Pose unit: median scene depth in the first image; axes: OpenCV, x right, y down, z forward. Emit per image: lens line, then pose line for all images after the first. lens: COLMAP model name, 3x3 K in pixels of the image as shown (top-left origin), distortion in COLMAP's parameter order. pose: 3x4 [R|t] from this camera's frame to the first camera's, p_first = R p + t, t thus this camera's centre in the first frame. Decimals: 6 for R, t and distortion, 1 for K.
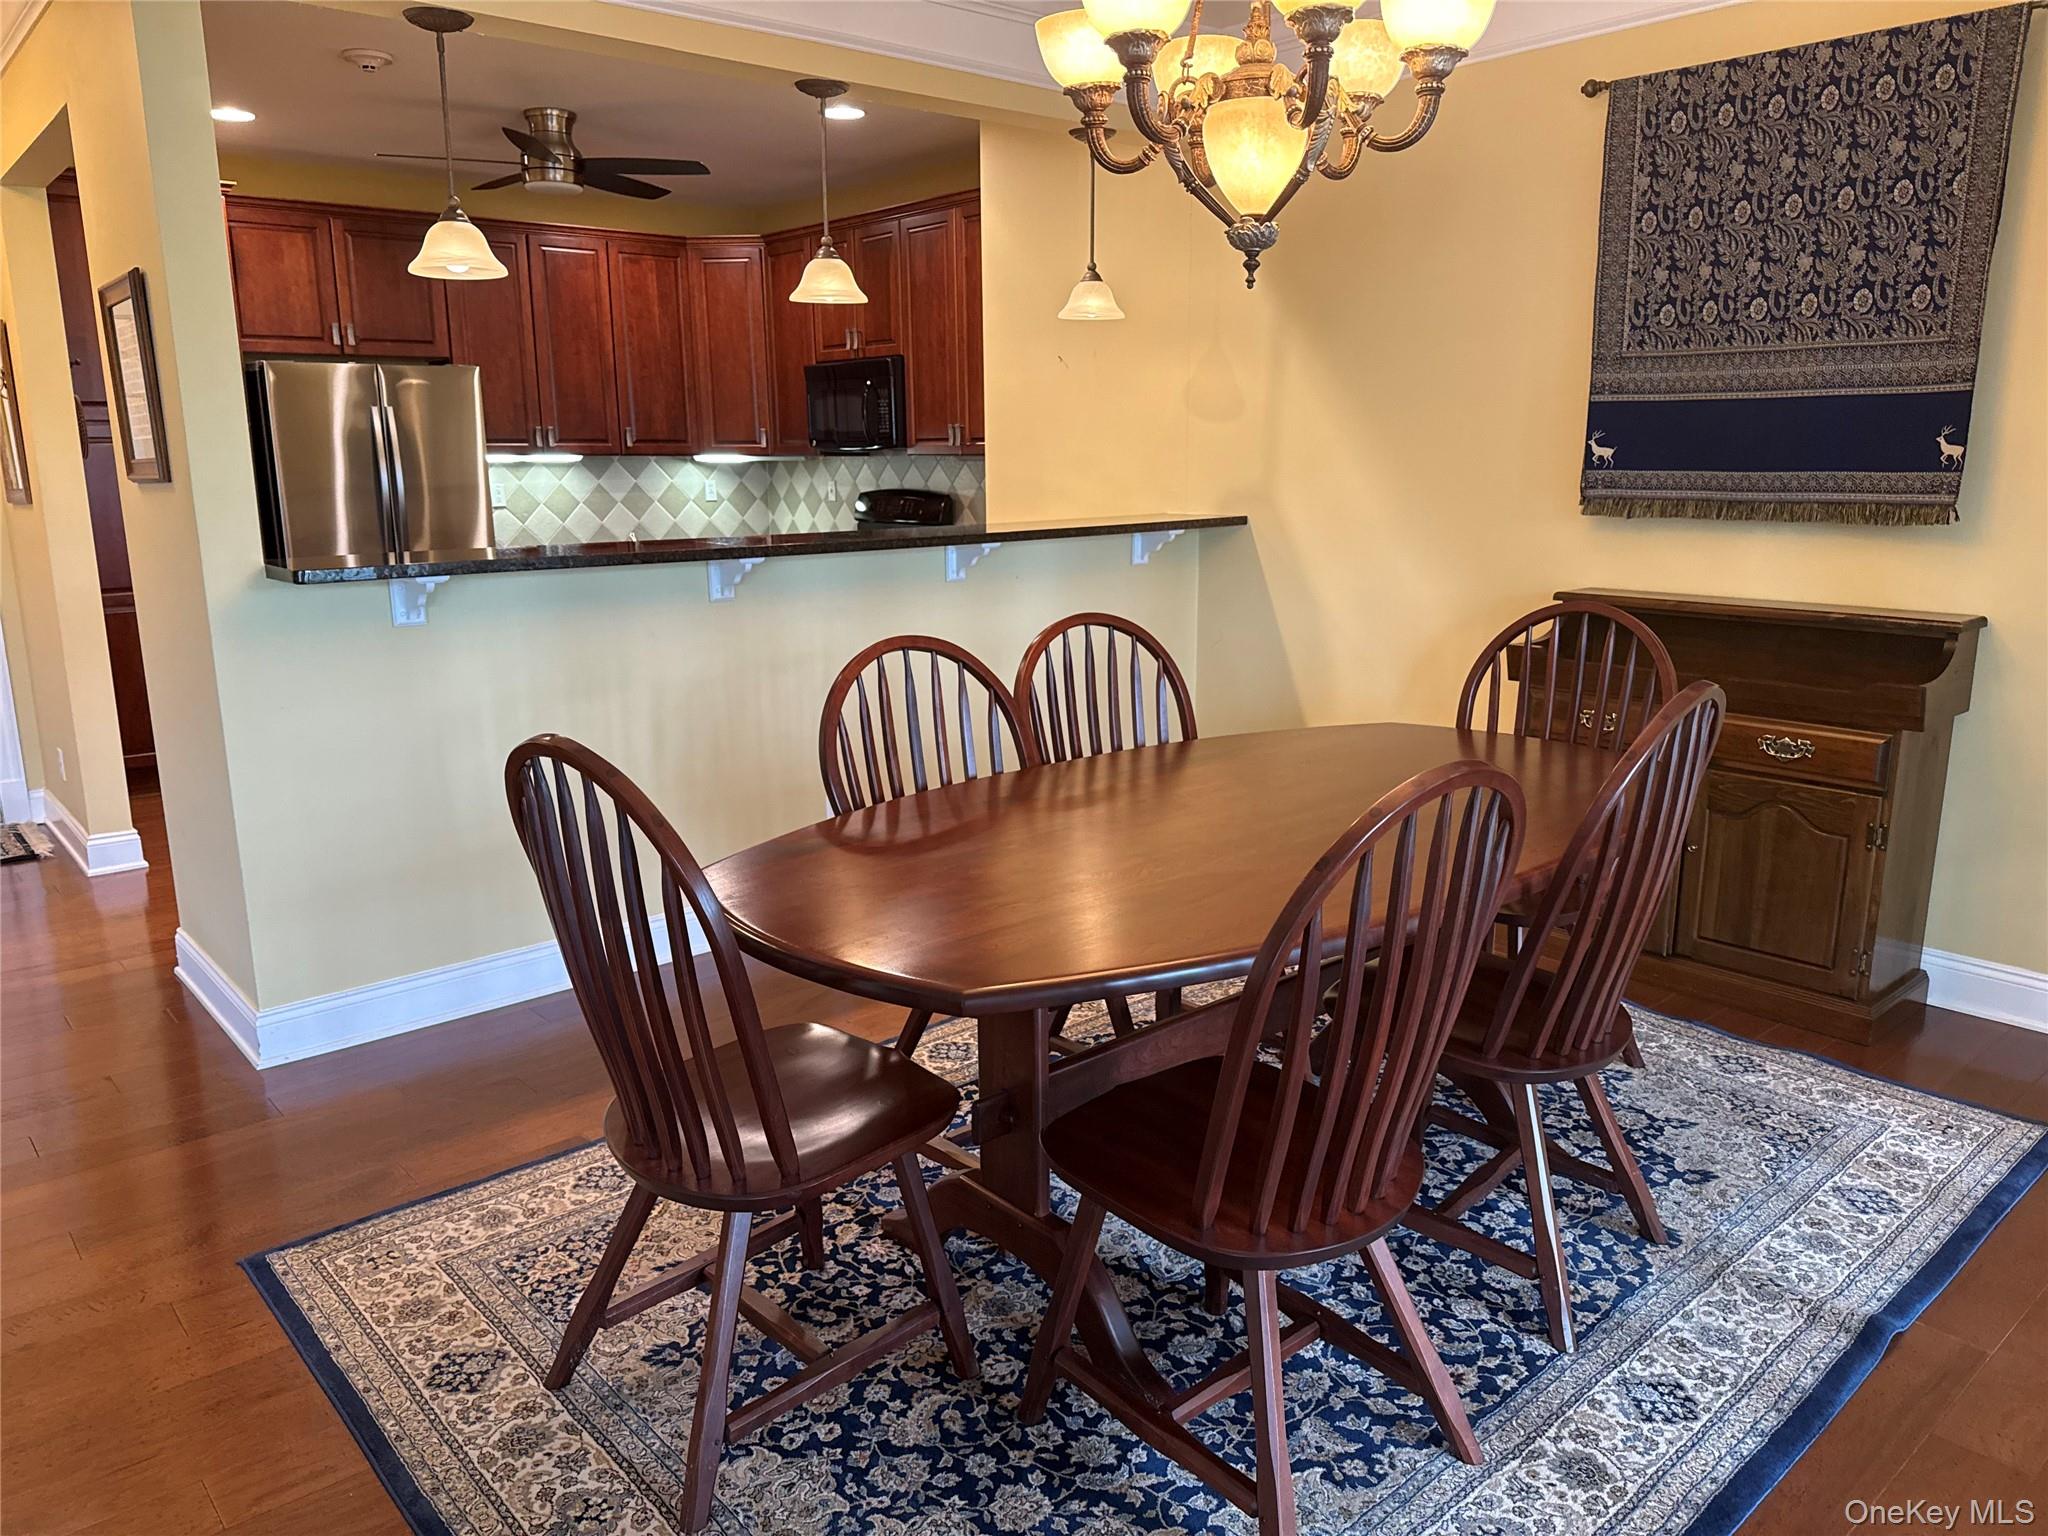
lens RADIAL K [[1431.2, 0, 1015.9], [0, 1431.2, 763.1], [0, 0, 1]] dist [0.048148, -0.076414]
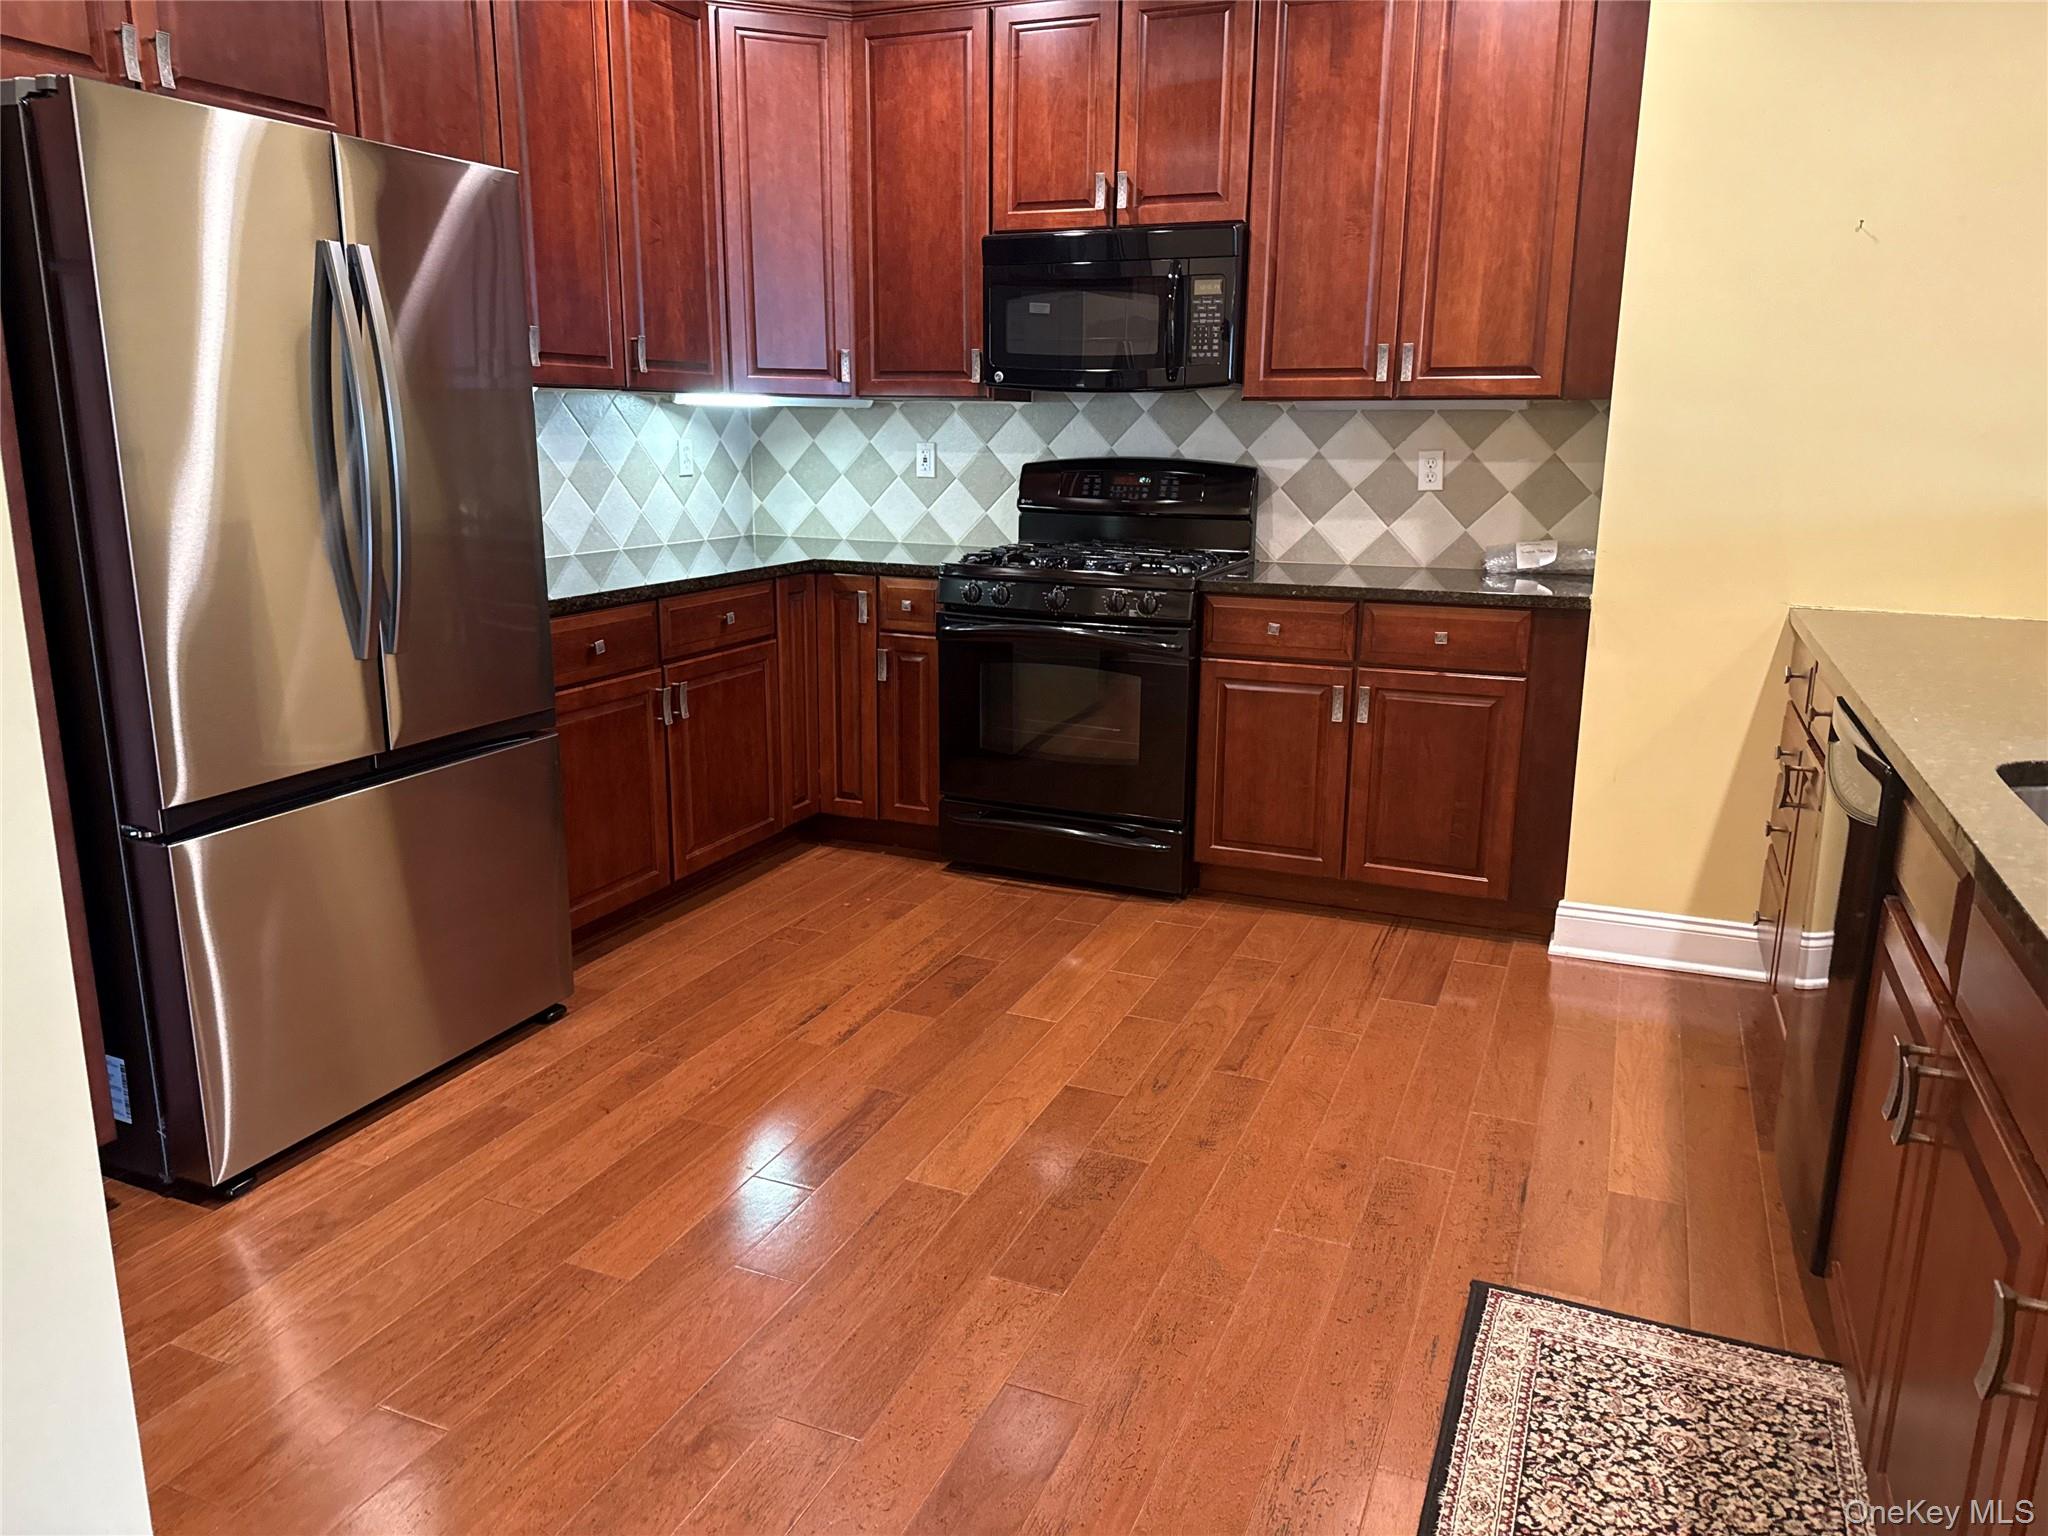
lens RADIAL K [[1431.2, 0, 1041.6], [0, 1431.2, 747.0], [0, 0, 1]] dist [0.048148, -0.076414]
pose [[0.895240, -0.081145, 0.438133, -0.797167], [0.077602, 0.996645, 0.026021, -0.187107], [-0.438774, 0.010705, 0.898534, 1.001427]]
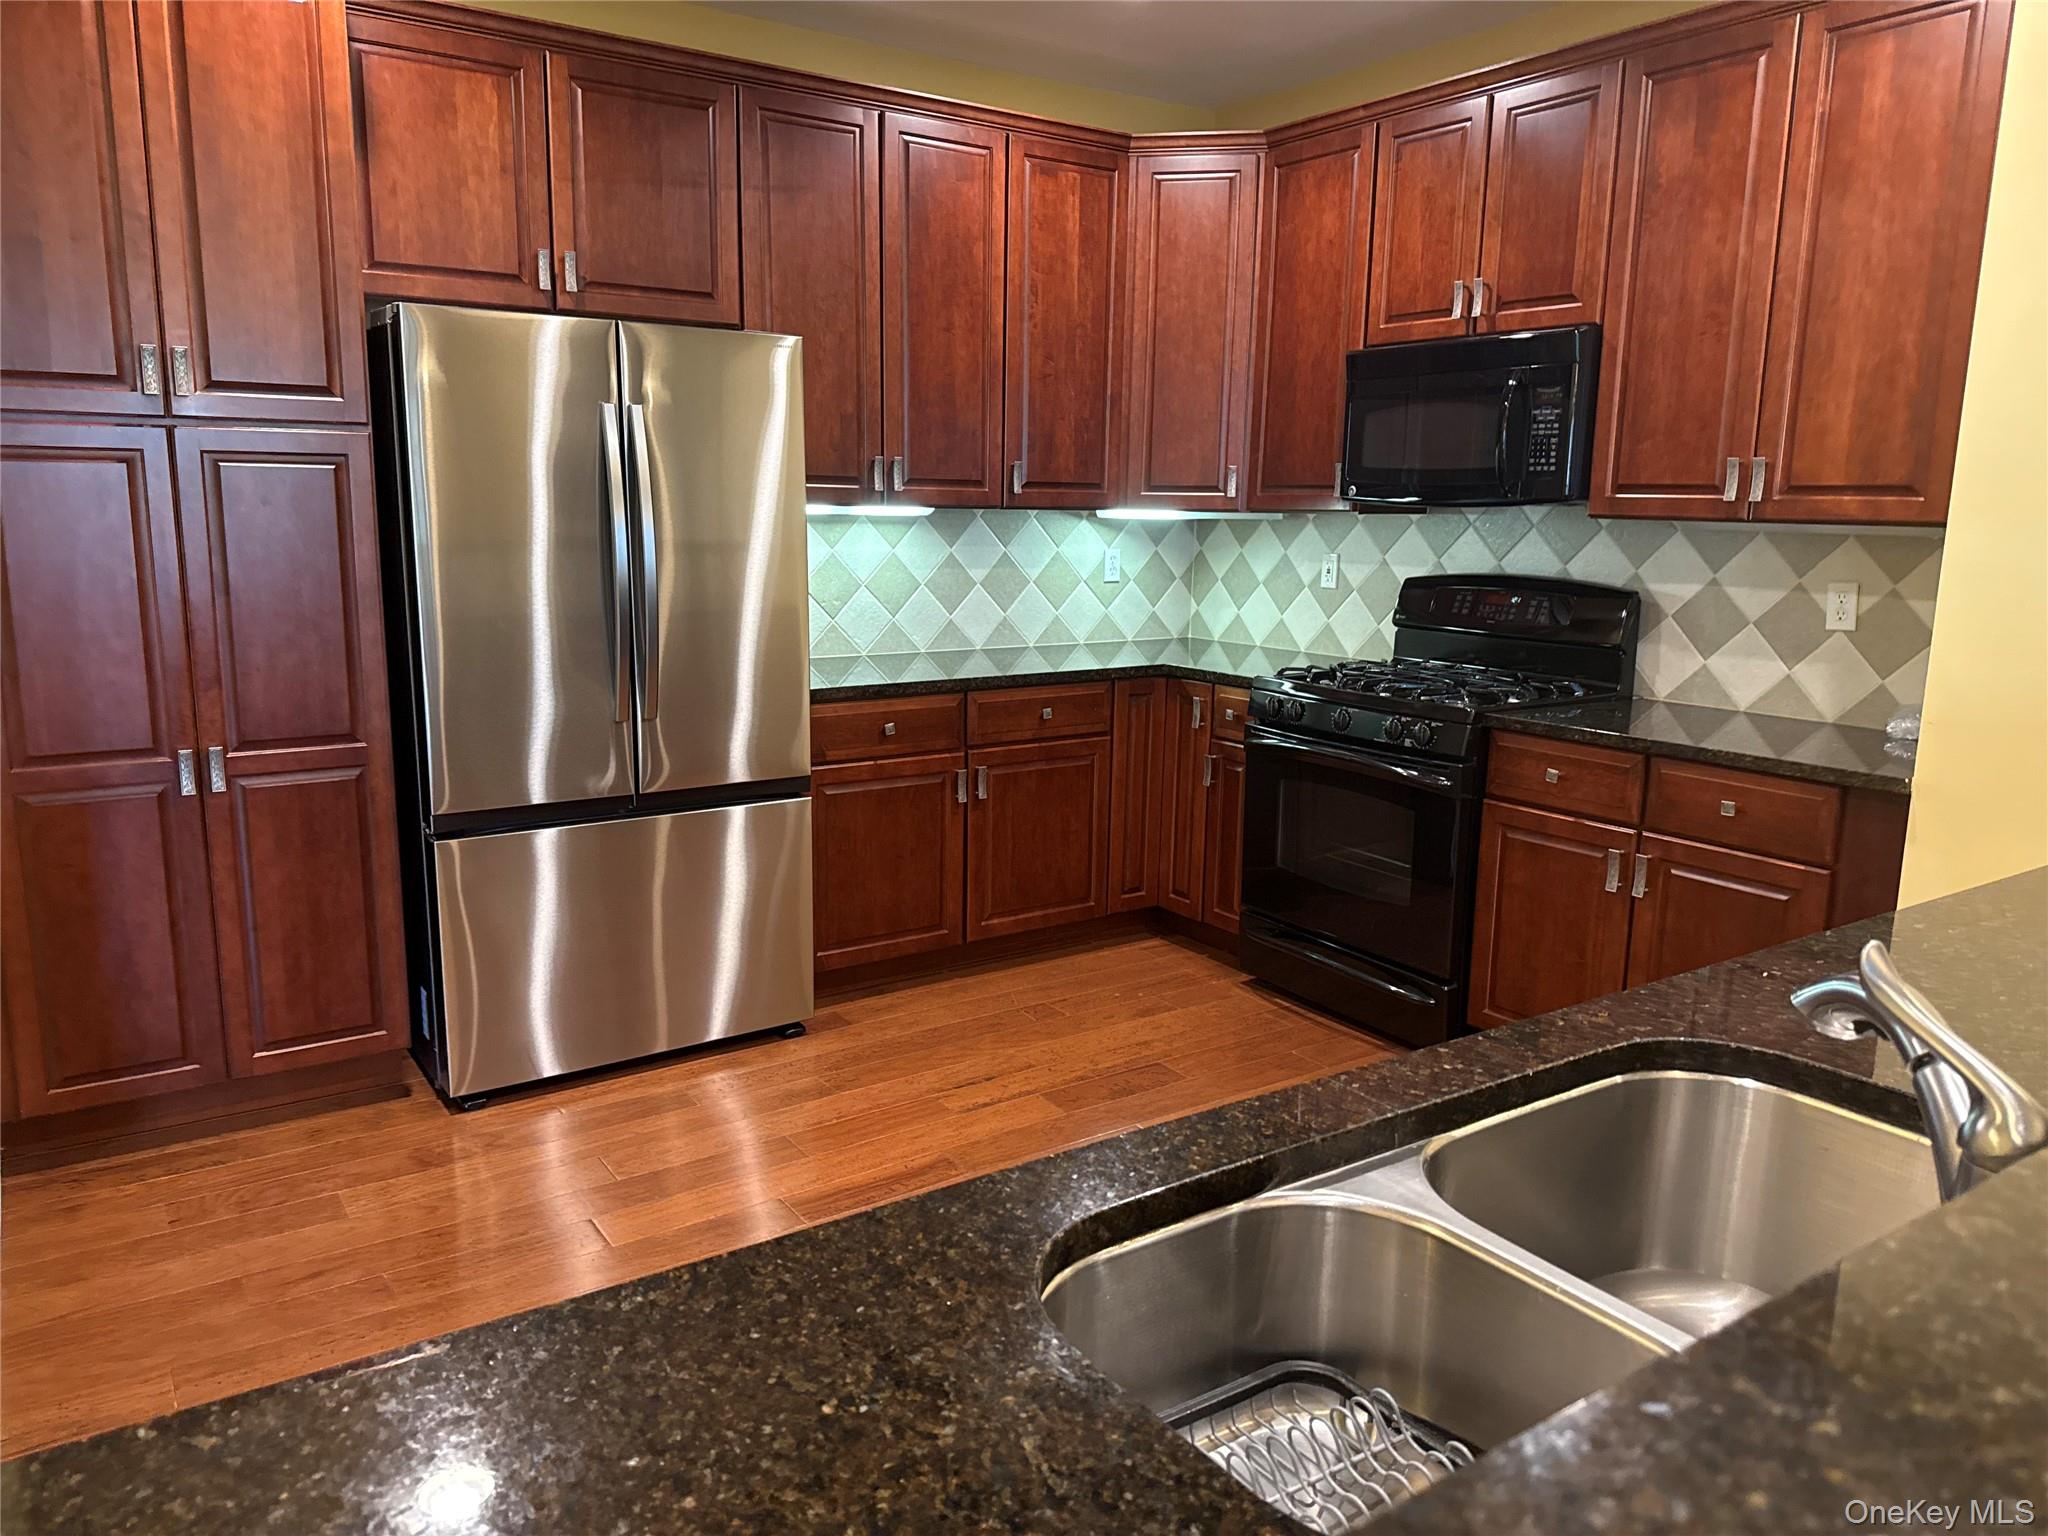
lens RADIAL K [[1431.2, 0, 1021.2], [0, 1431.2, 766.5], [0, 0, 1]] dist [0.048148, -0.076414]
pose [[0.992480, 0.045702, -0.113554, -0.414255], [-0.049103, 0.998420, -0.027337, -0.196903], [0.112126, 0.032708, 0.993156, 0.903142]]
